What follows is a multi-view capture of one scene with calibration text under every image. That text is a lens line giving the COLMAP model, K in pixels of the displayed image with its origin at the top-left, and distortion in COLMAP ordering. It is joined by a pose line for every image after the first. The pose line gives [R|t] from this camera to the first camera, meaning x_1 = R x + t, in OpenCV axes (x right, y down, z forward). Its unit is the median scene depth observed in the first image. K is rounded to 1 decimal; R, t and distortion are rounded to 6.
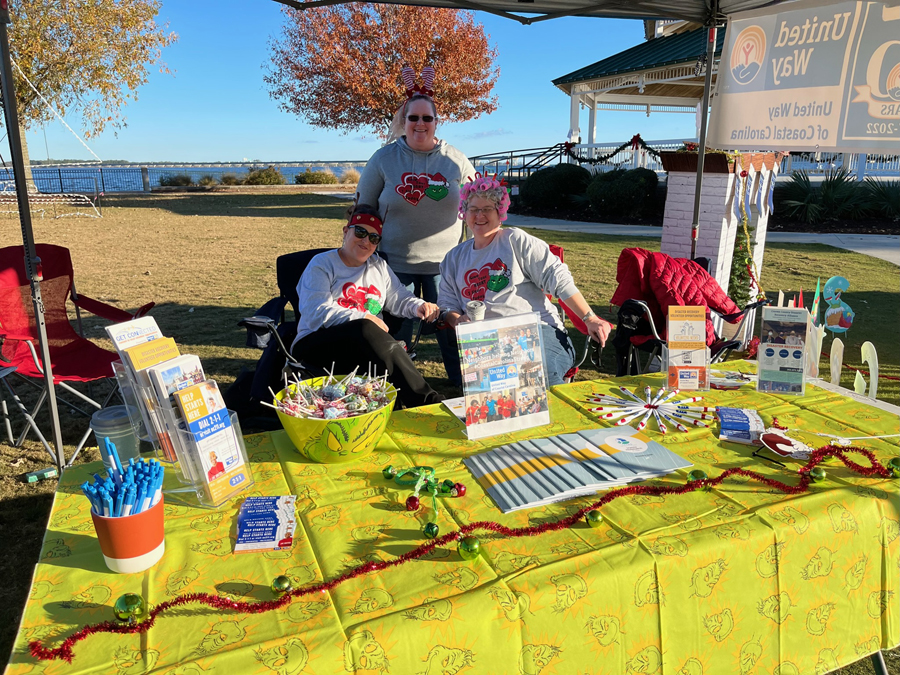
lens RADIAL K [[680.5, 0, 458.7], [0, 680.5, 342.4], [0, 0, 1]] dist [0.051709, -0.078179]
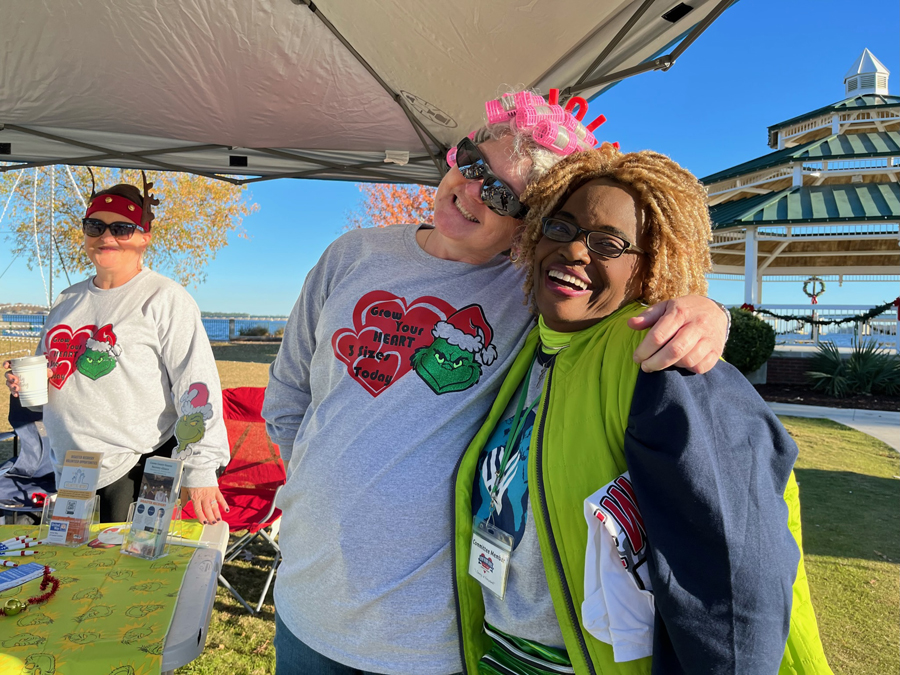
lens RADIAL K [[680.5, 0, 449.7], [0, 680.5, 329.9], [0, 0, 1]] dist [0.051709, -0.078179]
pose [[0.987091, 0.033891, -0.156533, 0.623840], [-0.071158, 0.968396, -0.239053, -0.016237], [0.143484, 0.247106, 0.958306, 0.088642]]
